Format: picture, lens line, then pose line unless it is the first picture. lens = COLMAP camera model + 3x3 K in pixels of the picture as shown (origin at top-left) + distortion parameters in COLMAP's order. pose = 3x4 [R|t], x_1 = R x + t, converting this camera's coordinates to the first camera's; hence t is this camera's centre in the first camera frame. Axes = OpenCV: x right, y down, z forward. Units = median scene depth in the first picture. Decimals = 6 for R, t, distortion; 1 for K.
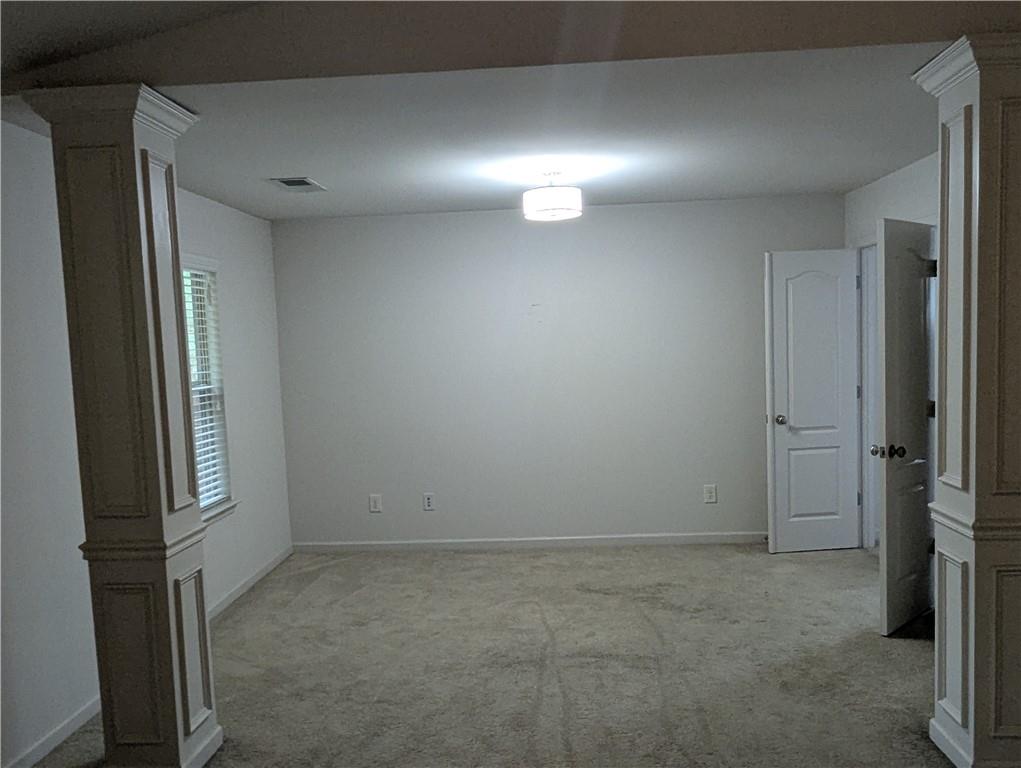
lens RADIAL K [[805.4, 0, 512.5], [0, 805.4, 389.5], [0, 0, 1]] dist [-0.002980, 0.003212]
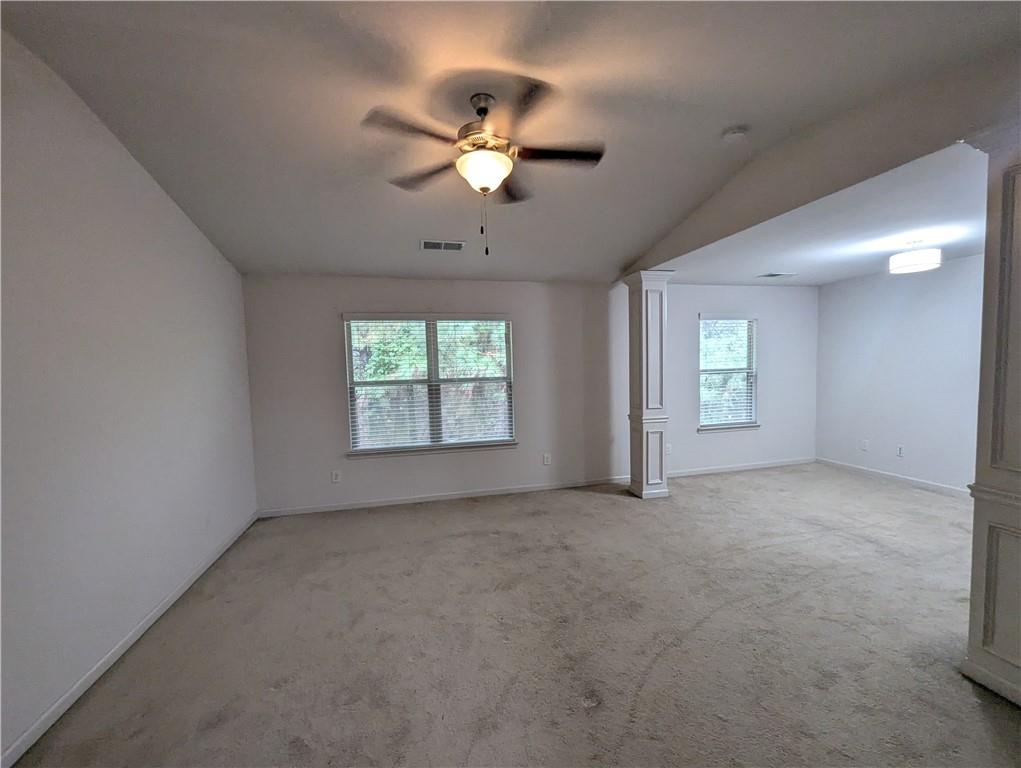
lens RADIAL K [[422.0, 0, 506.6], [0, 422.0, 384.7], [0, 0, 1]] dist [-0.001674, -0.000608]
pose [[0.296262, 0.075671, -0.952104, 0.692298], [-0.048234, 0.996770, 0.064212, -0.010415], [0.953888, 0.026901, 0.298955, 0.014230]]
